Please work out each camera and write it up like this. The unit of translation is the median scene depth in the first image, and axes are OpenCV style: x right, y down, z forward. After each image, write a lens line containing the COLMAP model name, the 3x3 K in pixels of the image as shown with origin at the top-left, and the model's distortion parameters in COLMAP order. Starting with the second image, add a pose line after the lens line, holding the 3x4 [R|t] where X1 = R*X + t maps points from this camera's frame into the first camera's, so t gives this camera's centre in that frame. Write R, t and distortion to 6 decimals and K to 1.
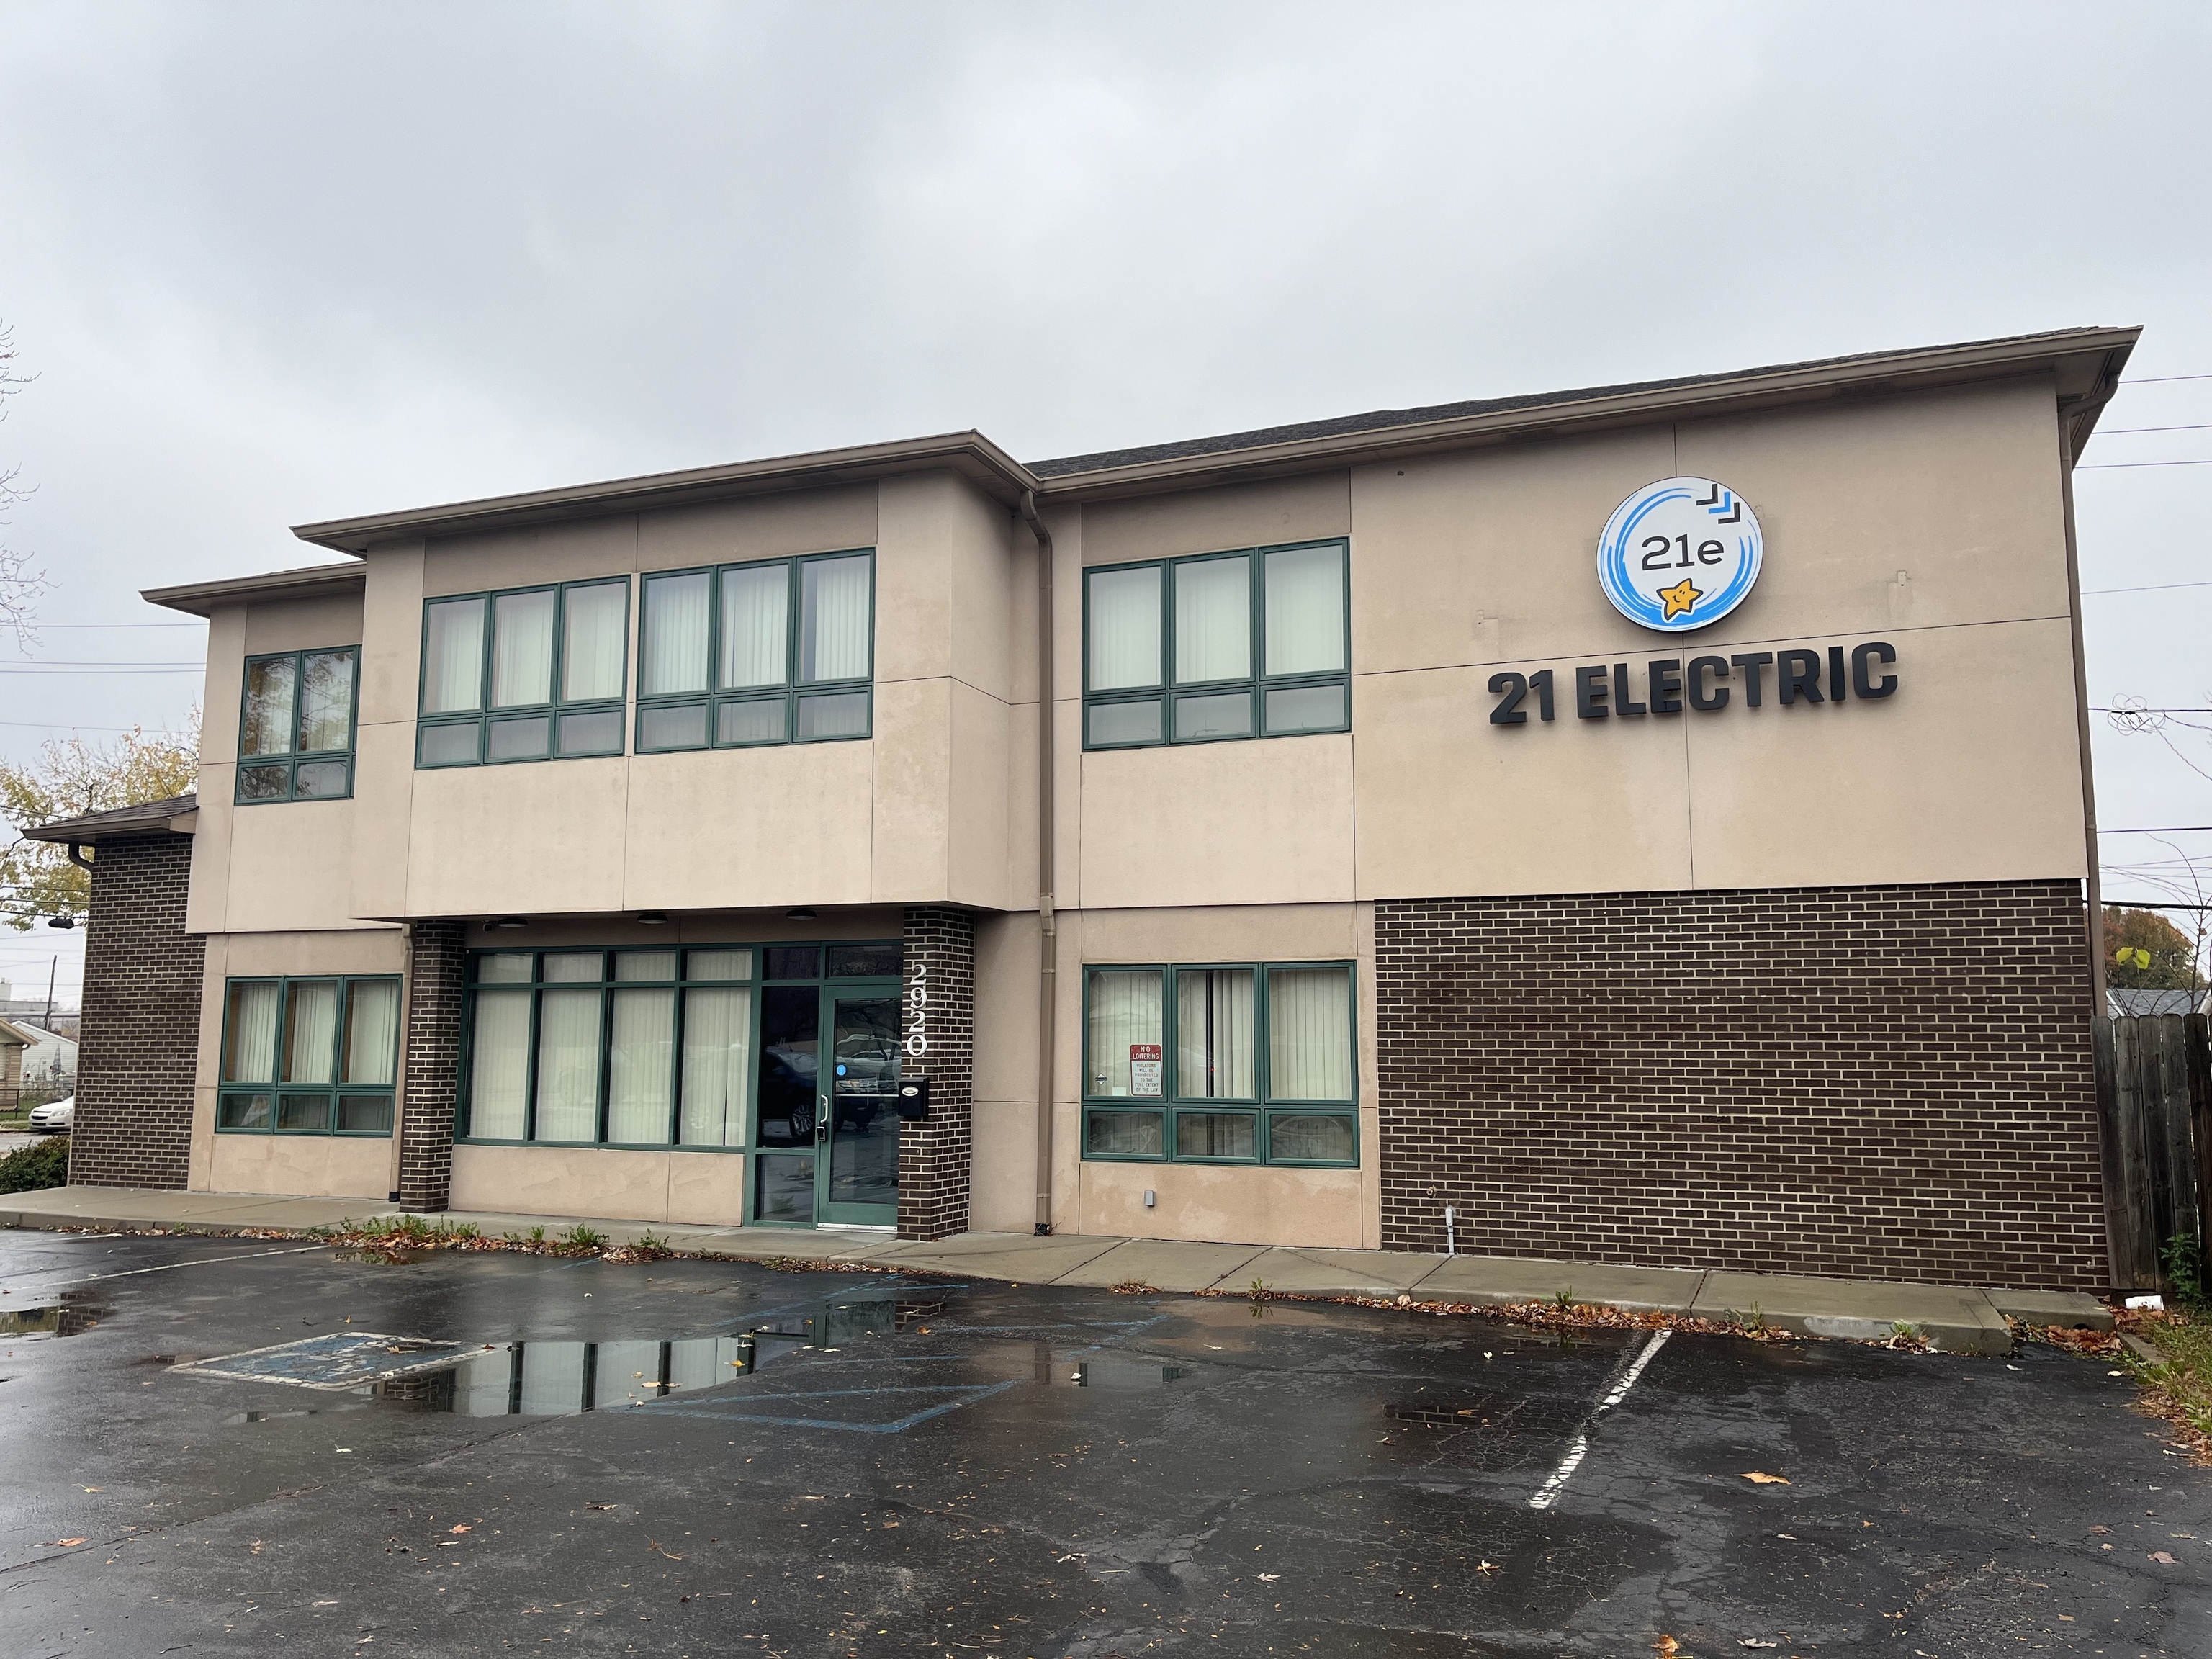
lens RADIAL K [[1657.7, 0, 1112.5], [0, 1657.7, 828.8], [0, 0, 1]] dist [0.054580, -0.055842]
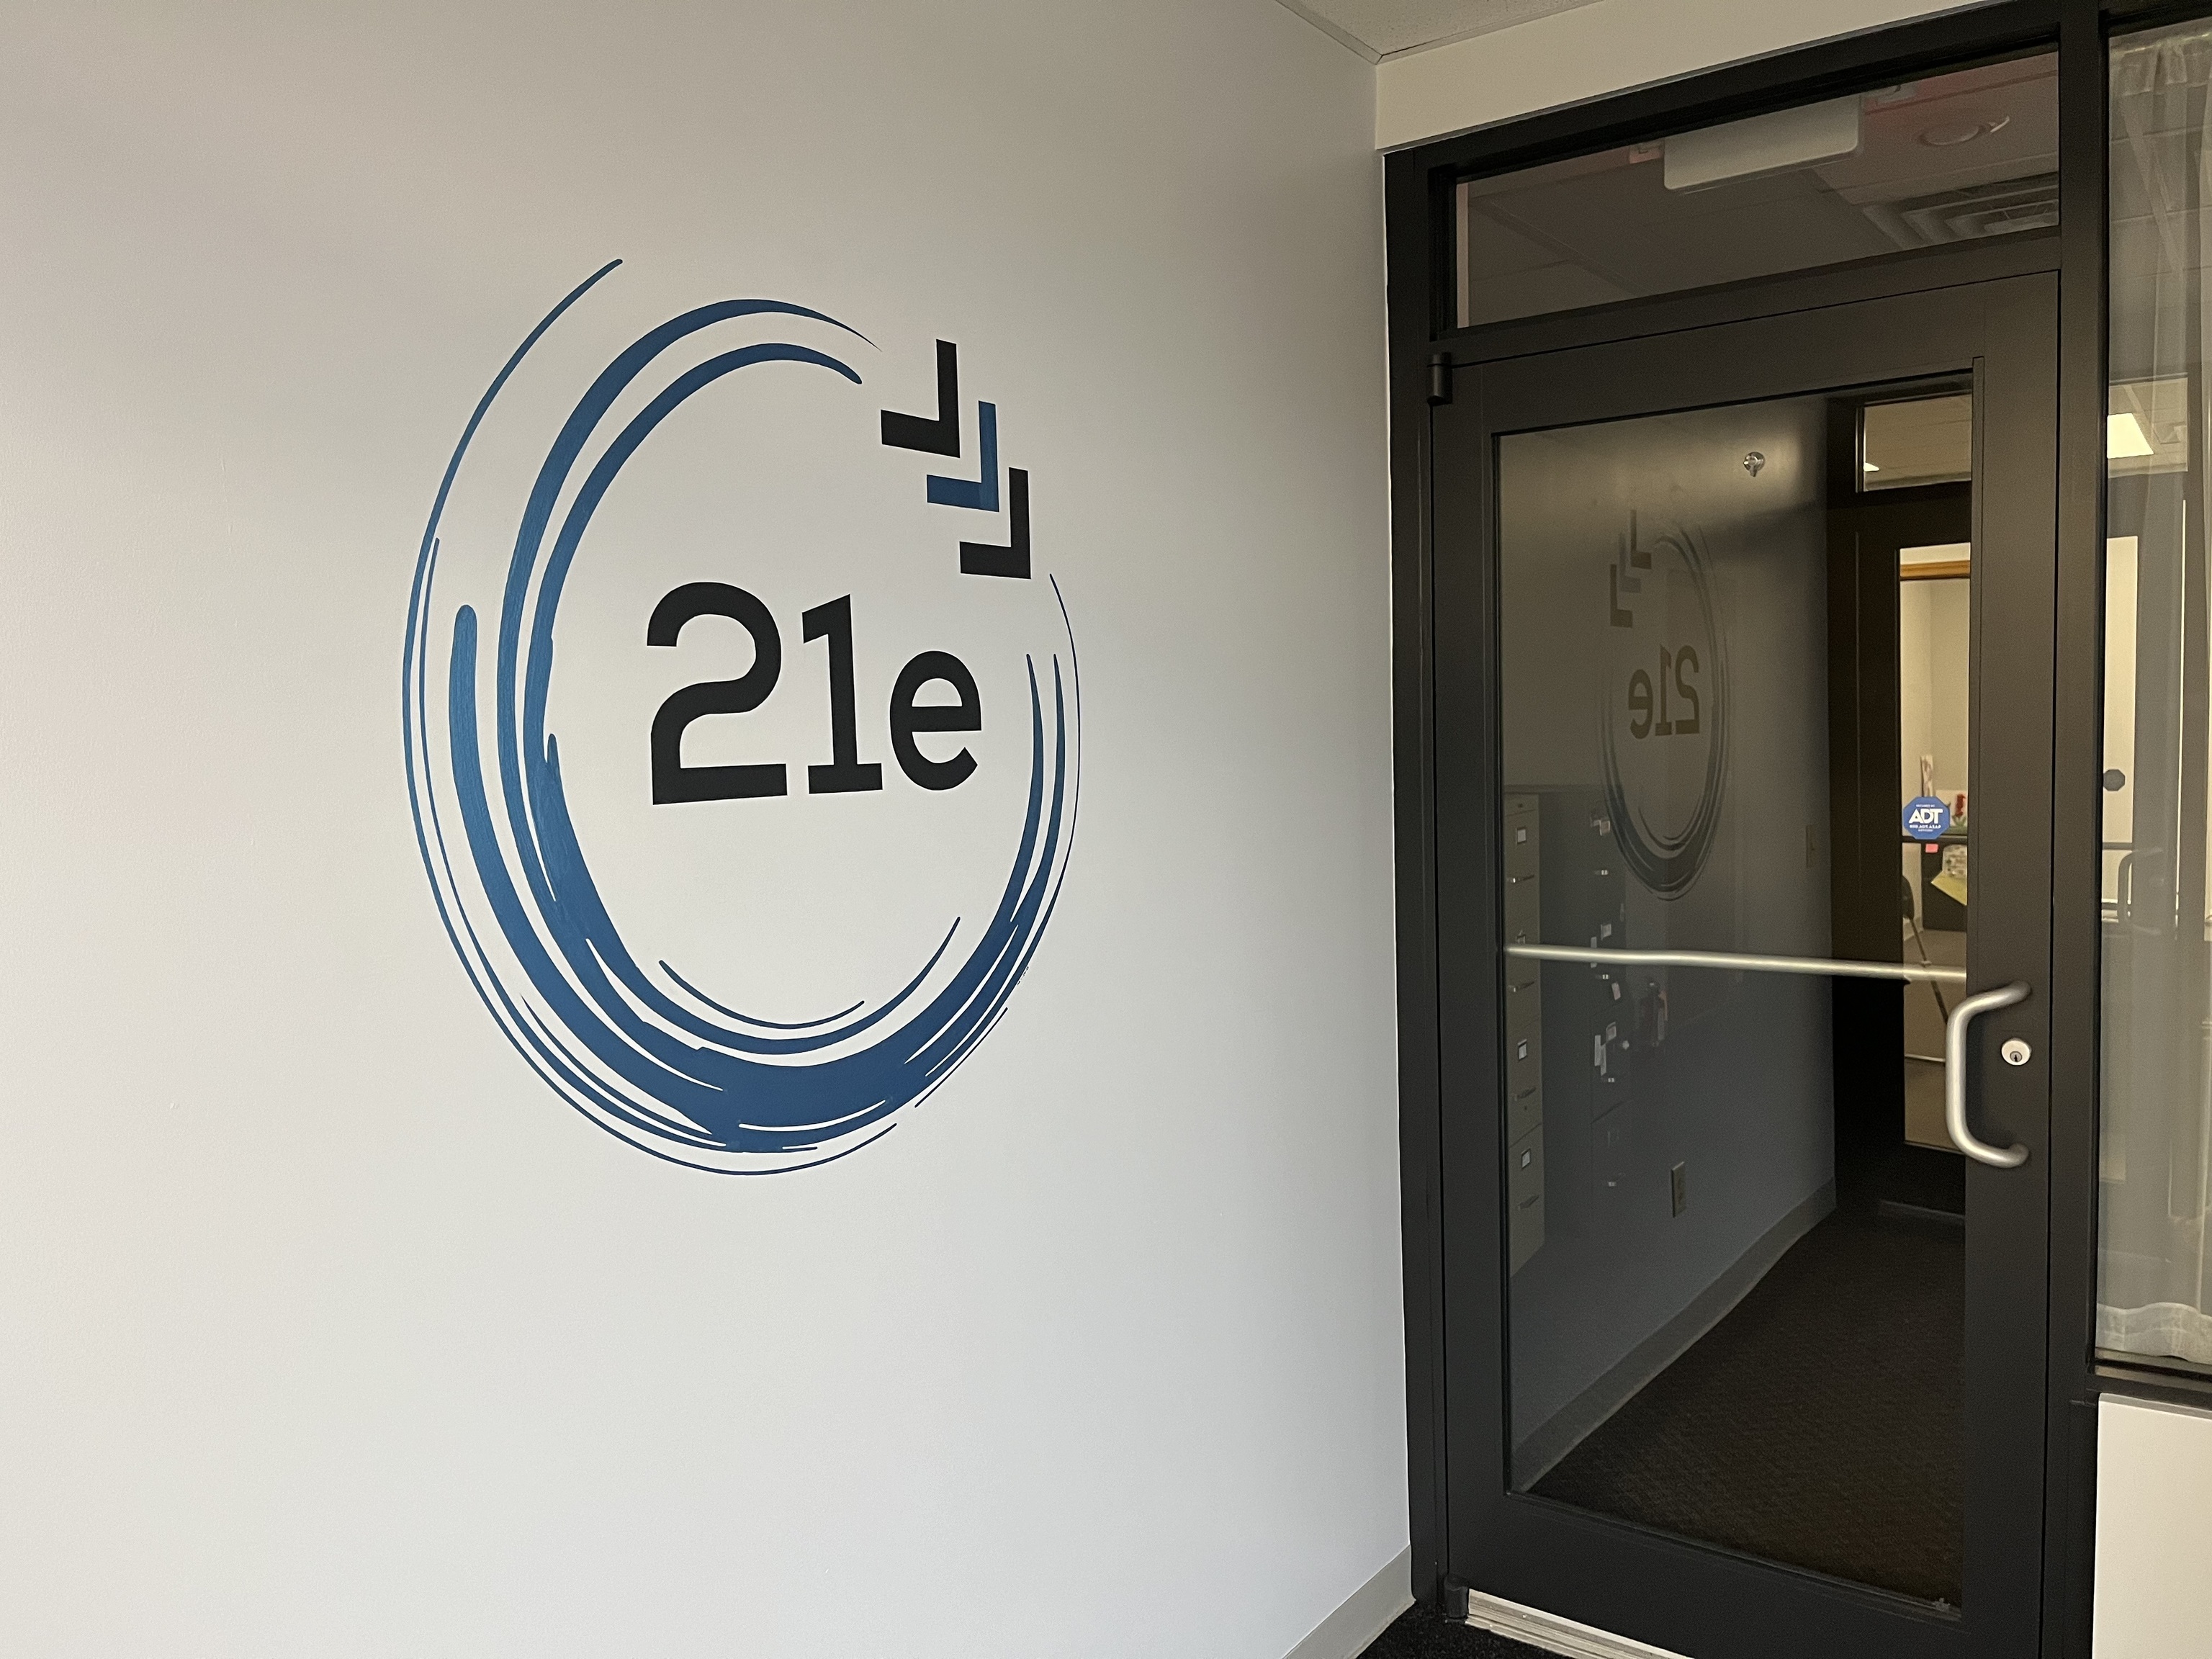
lens RADIAL K [[1657.7, 0, 1111.7], [0, 1657.7, 832.9], [0, 0, 1]] dist [0.054580, -0.055842]
pose [[0.258442, -0.074310, 0.963164, 0.167295], [-0.096023, 0.990123, 0.102156, -0.157357], [-0.961243, -0.118887, 0.248754, 0.845033]]
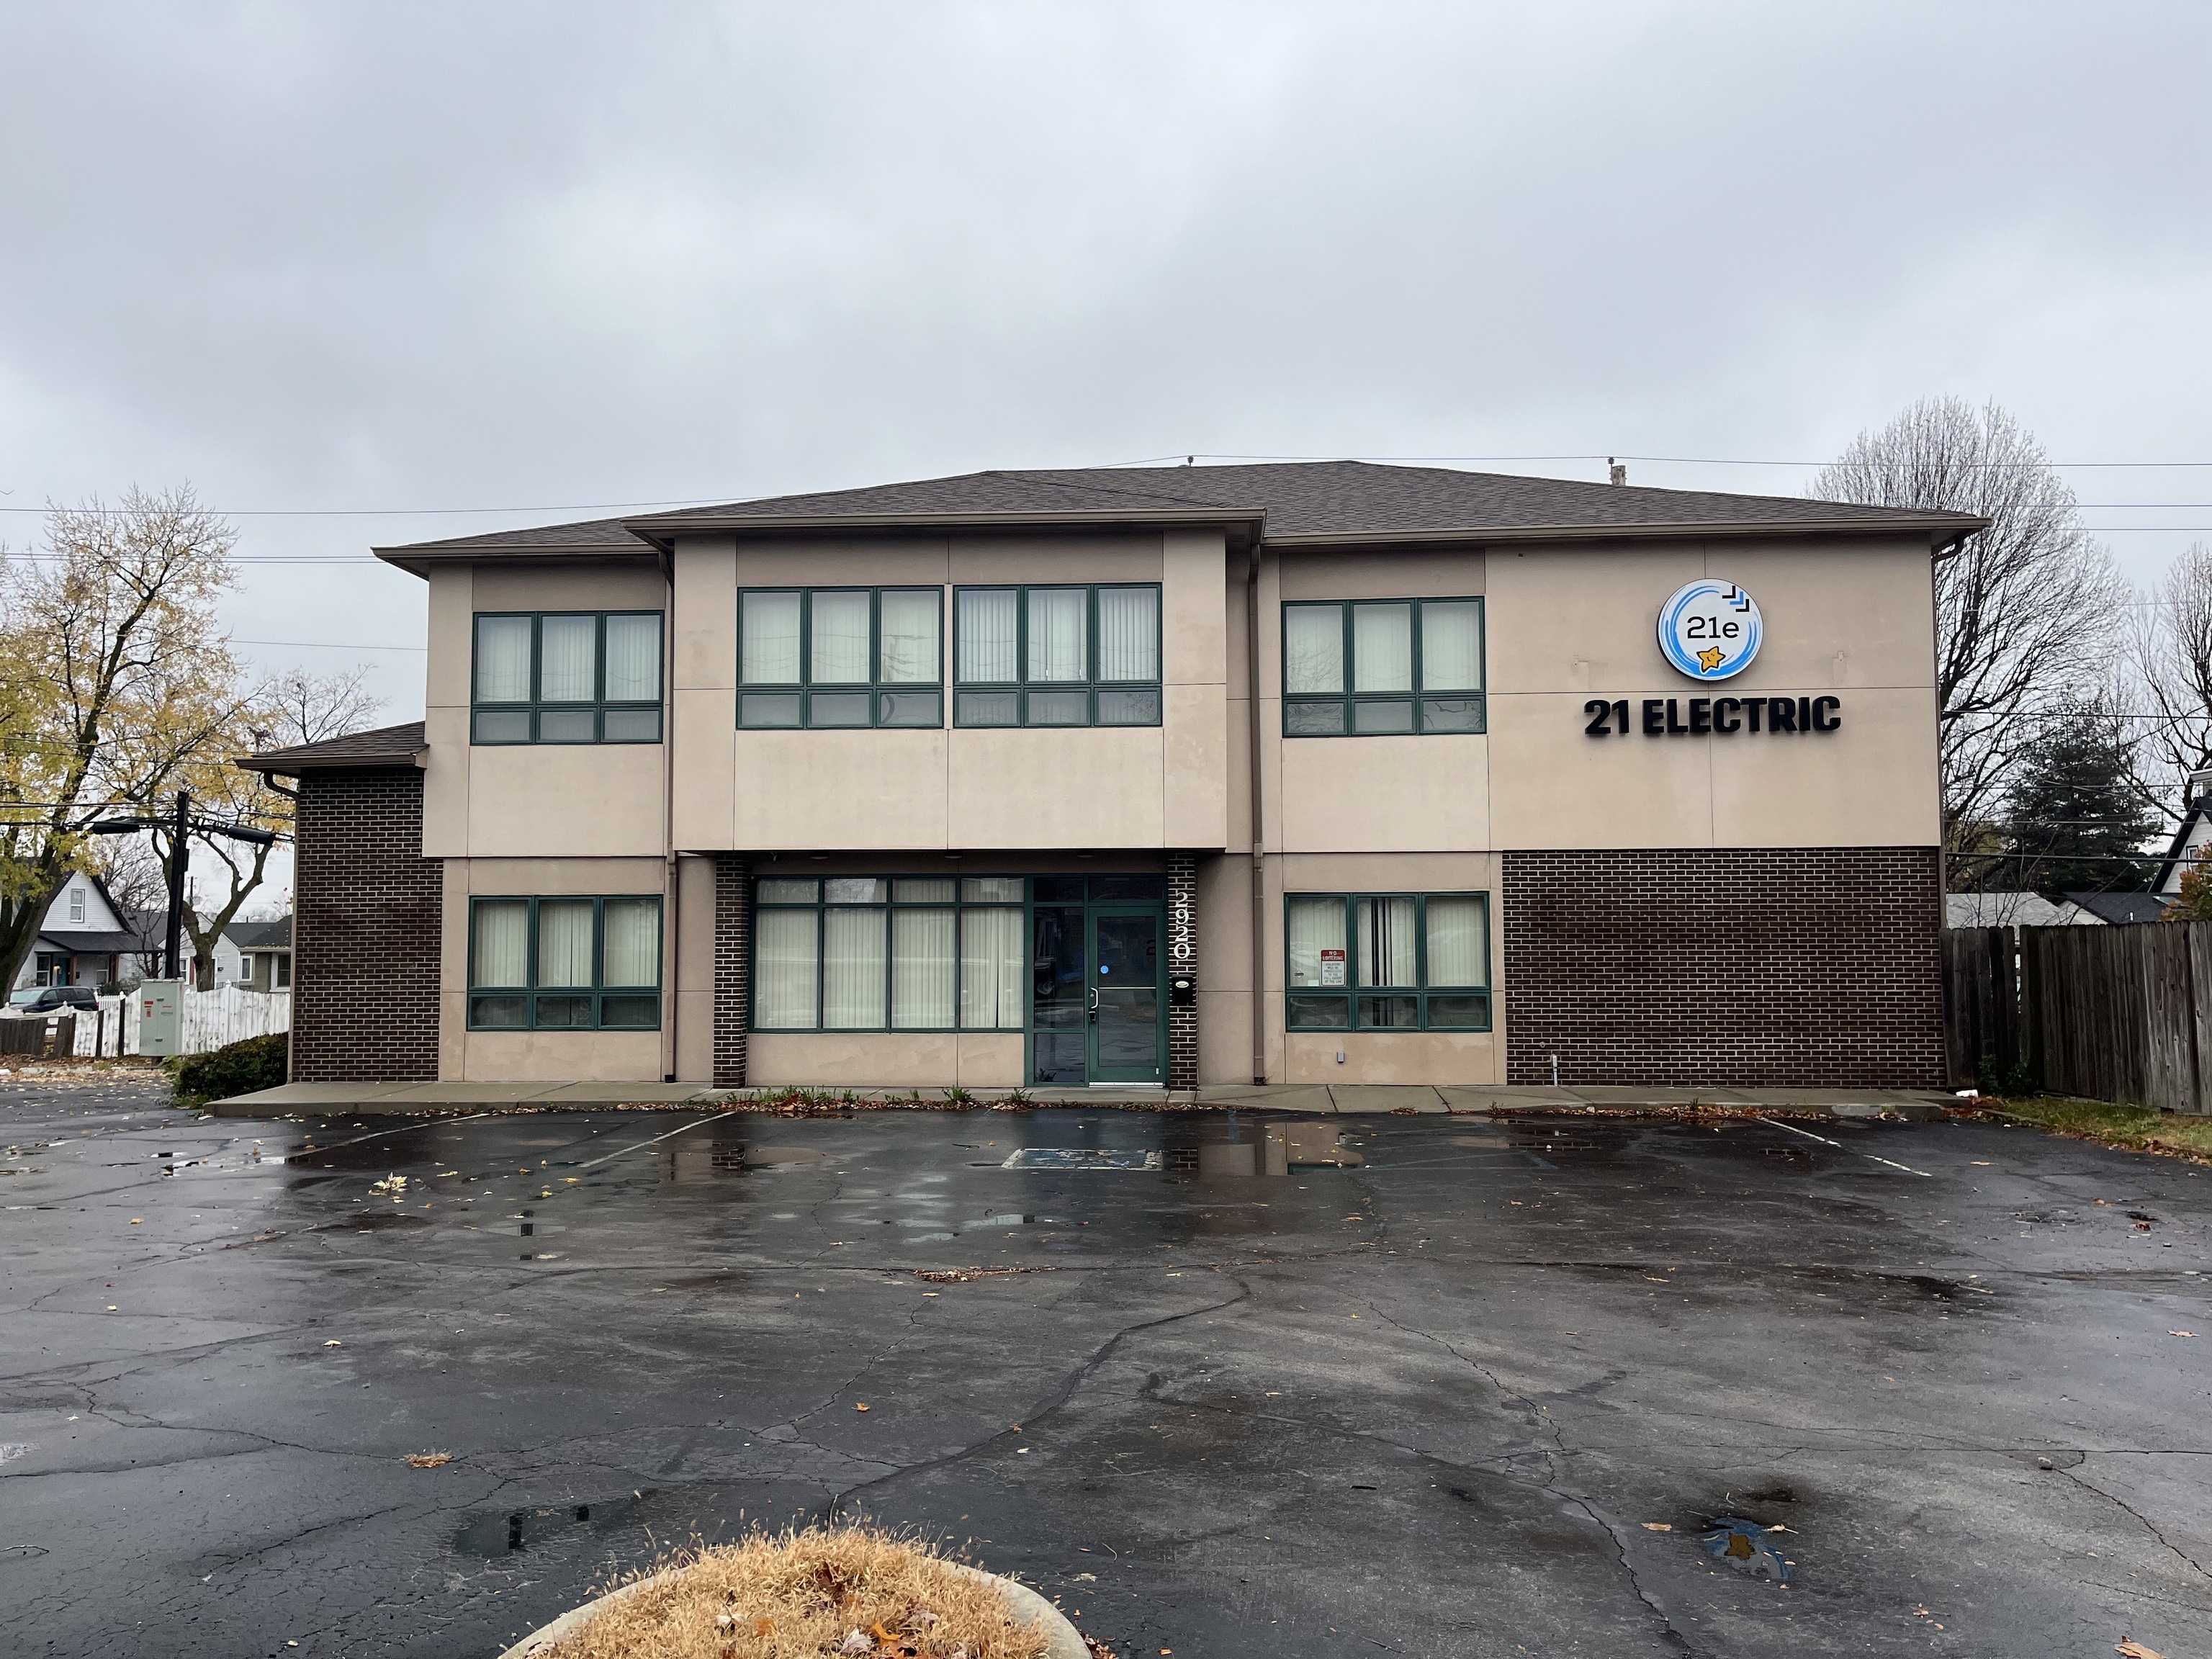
lens RADIAL K [[1657.7, 0, 1103.1], [0, 1657.7, 827.4], [0, 0, 1]] dist [0.054580, -0.055842]
pose [[0.952406, 0.013925, 0.304515, -0.600164], [-0.031833, 0.998038, 0.053922, -0.043453], [-0.303167, -0.061049, 0.950980, -0.275877]]
